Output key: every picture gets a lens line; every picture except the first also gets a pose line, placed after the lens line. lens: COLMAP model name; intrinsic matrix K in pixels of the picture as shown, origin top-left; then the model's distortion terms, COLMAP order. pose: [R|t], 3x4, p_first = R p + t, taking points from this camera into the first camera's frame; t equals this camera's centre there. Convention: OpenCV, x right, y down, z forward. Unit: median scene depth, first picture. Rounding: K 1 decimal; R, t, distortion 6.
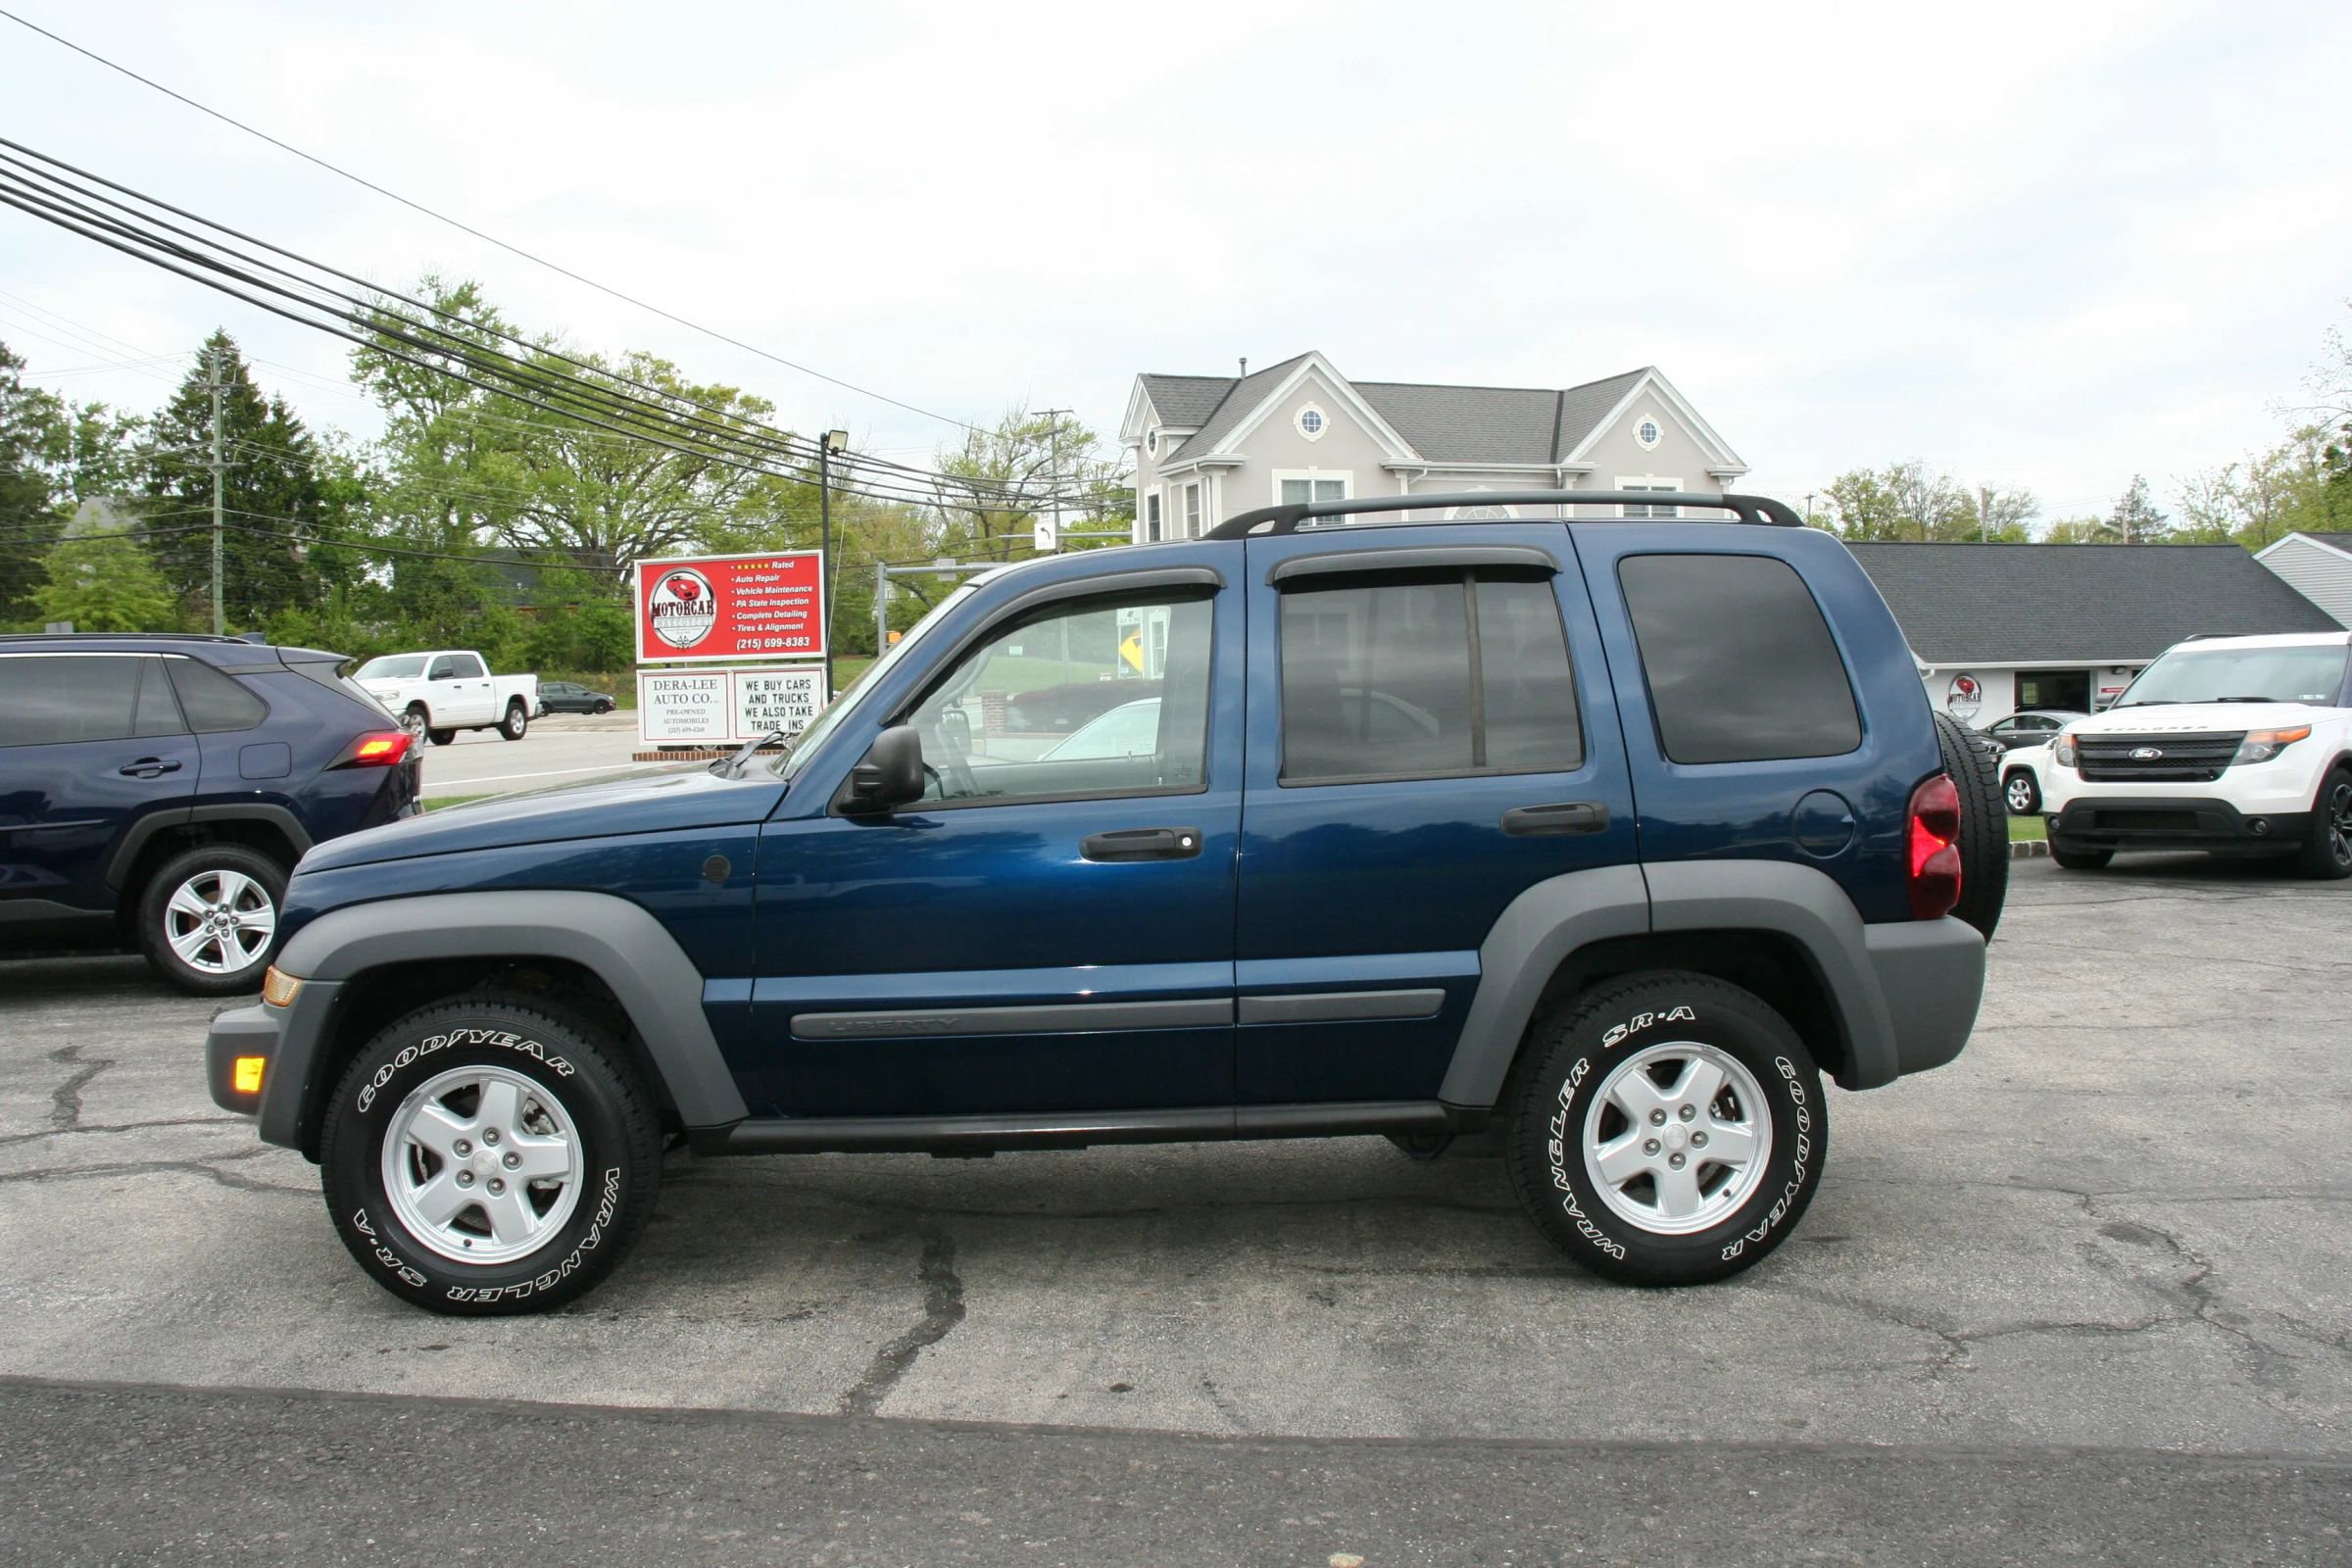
lens RADIAL K [[2179.0, 0, 1176.0], [0, 2179.0, 784.0], [0, 0, 1]] dist [-0.166923, 0.152762]
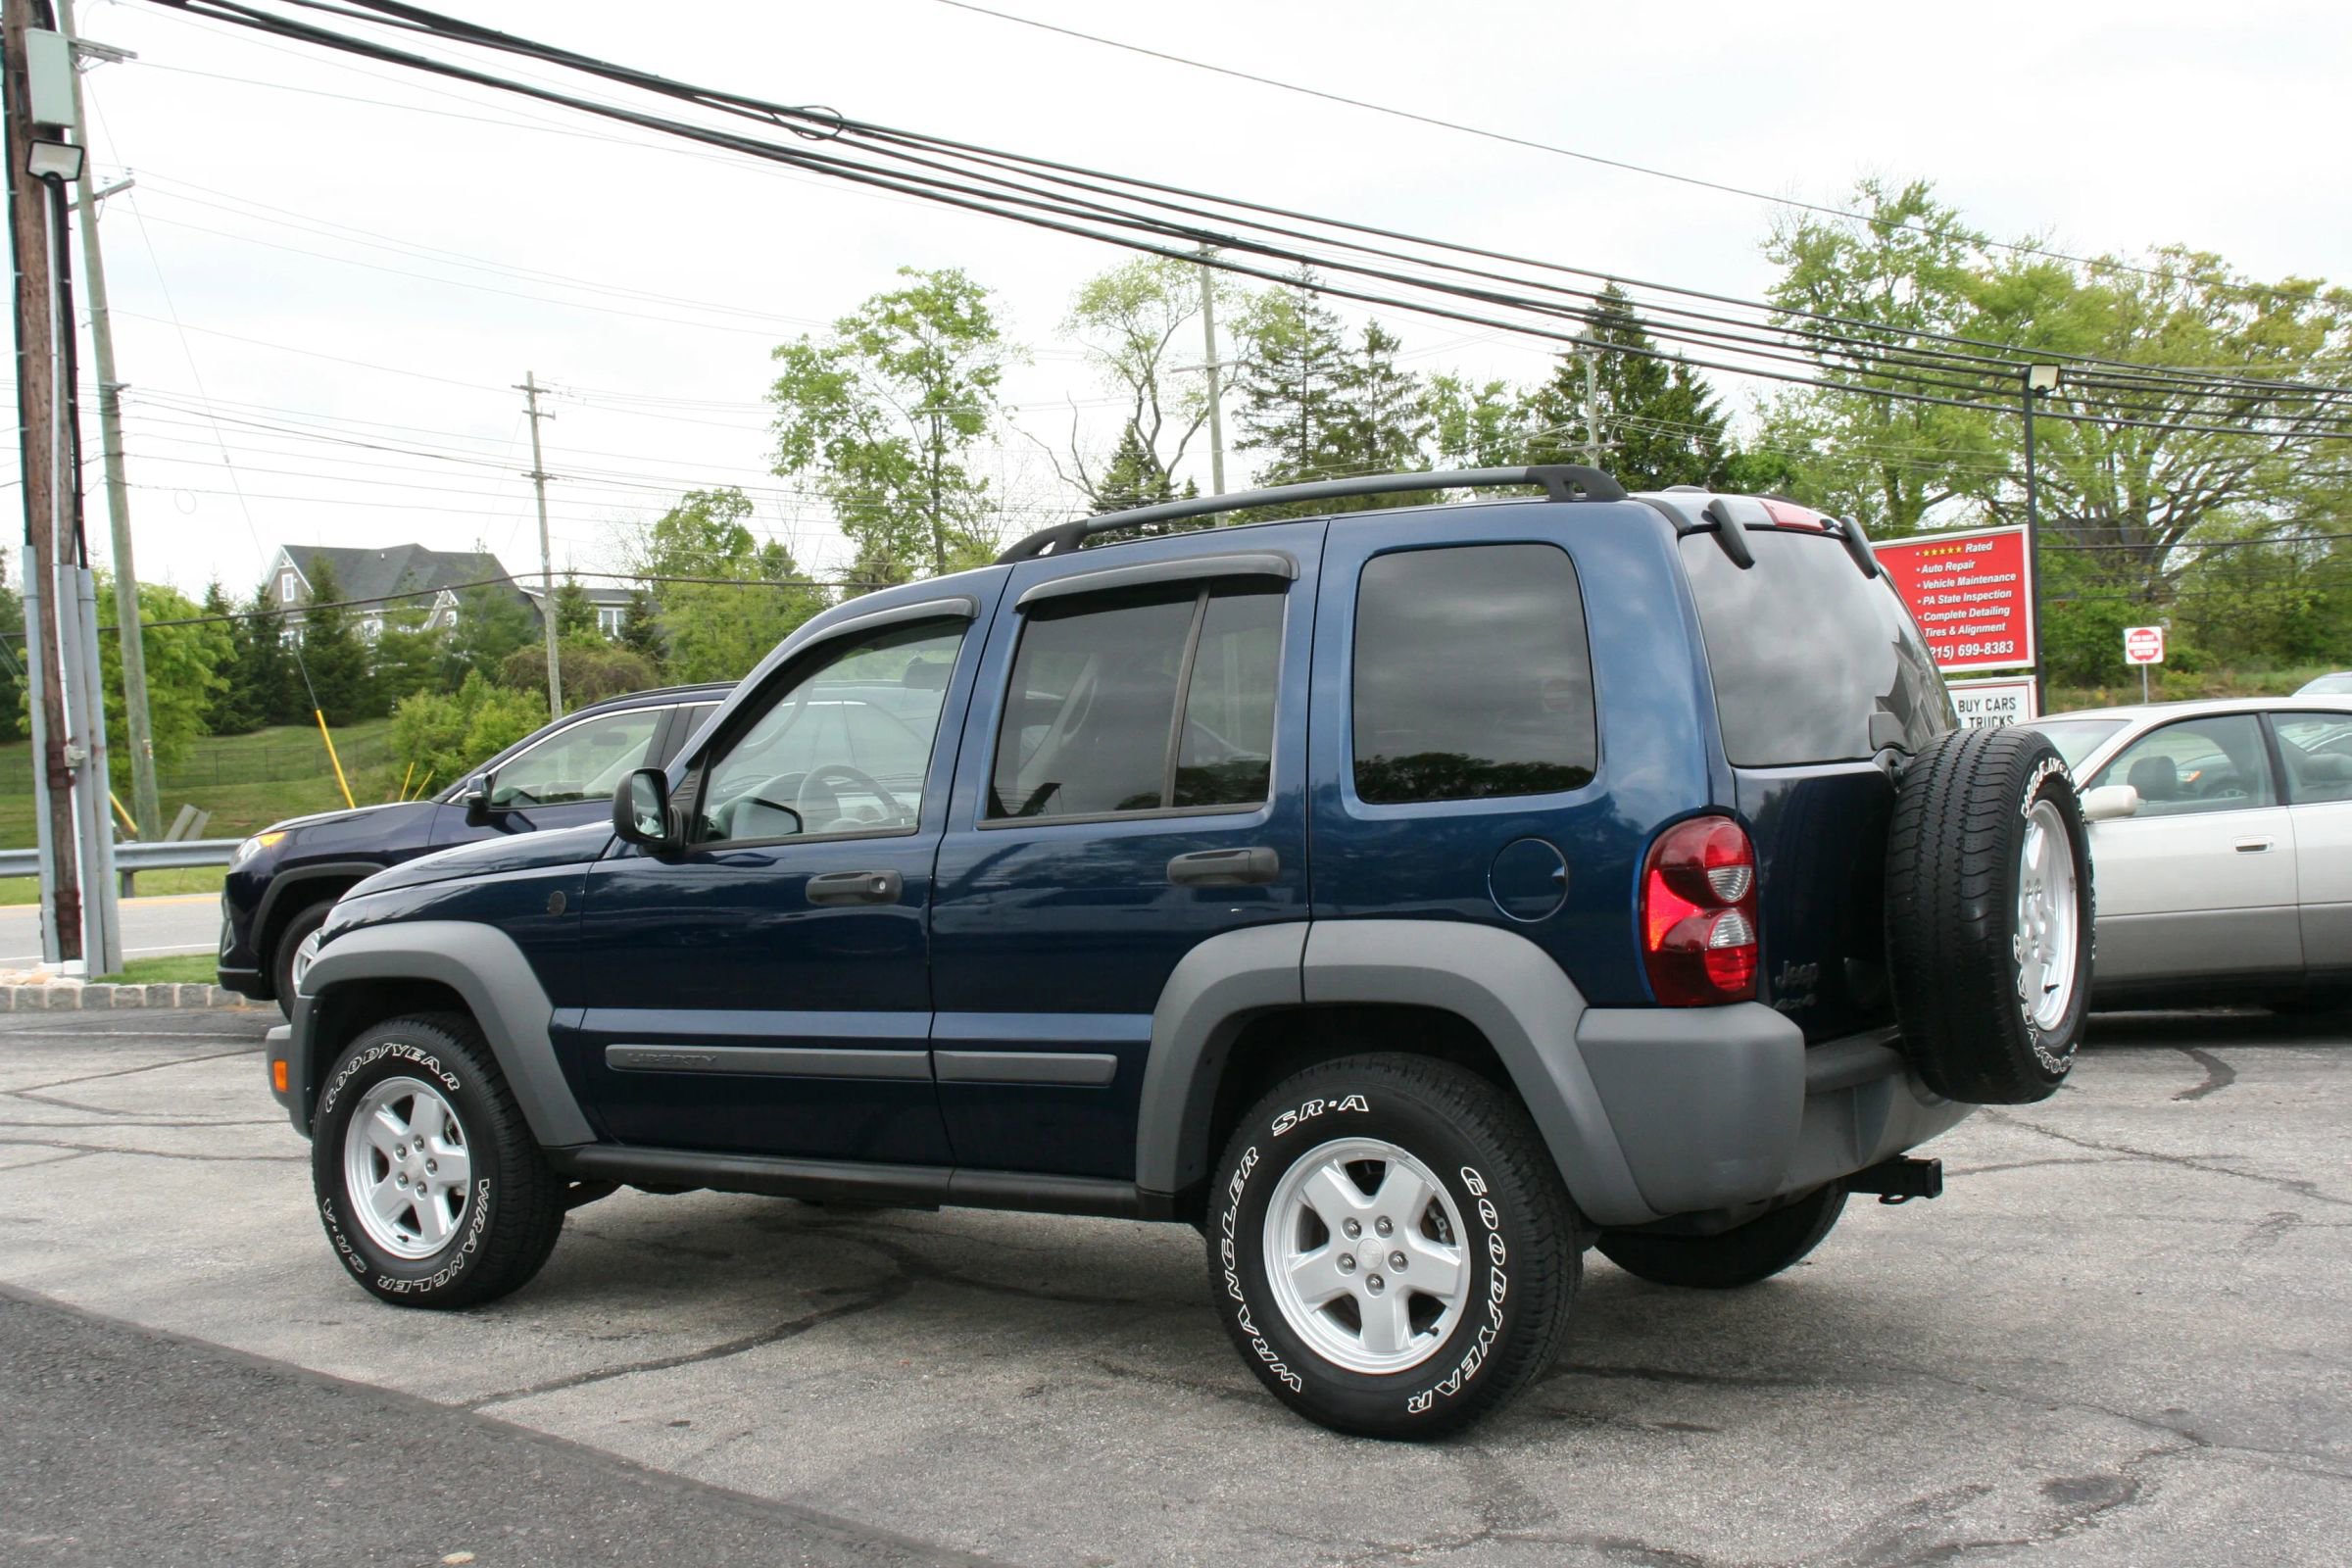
lens RADIAL K [[3003.4, 0, 1214.8], [0, 3003.4, 795.1], [0, 0, 1]] dist [0.011287, 0.076914]
pose [[0.757531, -0.003659, -0.652789, 0.939700], [-0.006067, 0.999902, -0.012646, 0.002346], [0.652771, 0.013540, 0.757434, 0.082509]]
